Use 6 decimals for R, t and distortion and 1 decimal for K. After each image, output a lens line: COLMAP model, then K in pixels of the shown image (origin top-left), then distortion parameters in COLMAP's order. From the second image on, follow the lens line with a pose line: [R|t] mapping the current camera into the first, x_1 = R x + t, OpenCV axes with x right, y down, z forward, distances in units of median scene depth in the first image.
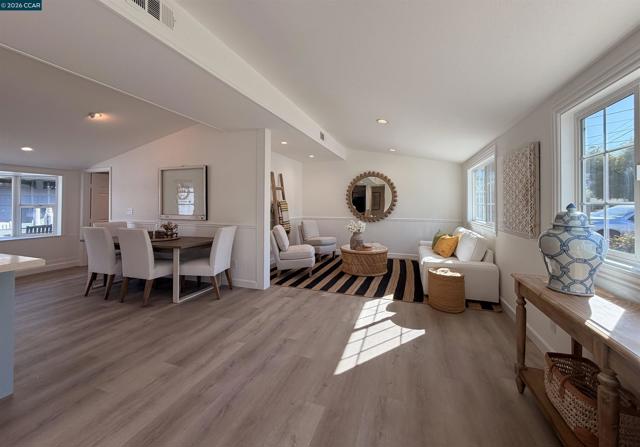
lens RADIAL K [[261.2, 0, 316.6], [0, 261.2, 202.9], [0, 0, 1]] dist [0.002536, 0.000234]
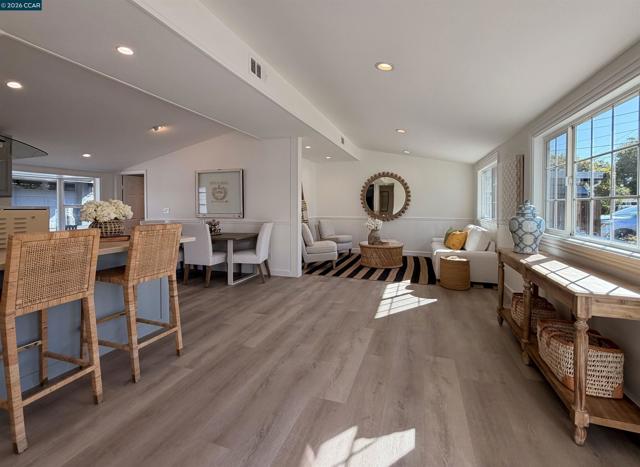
lens RADIAL K [[307.6, 0, 311.0], [0, 307.6, 211.7], [0, 0, 1]] dist [0.013134, 0.000236]
pose [[0.999986, -0.004434, 0.002919, -0.153492], [0.004363, 0.999705, 0.023889, 0.009899], [-0.003024, -0.023876, 0.999710, -0.371457]]
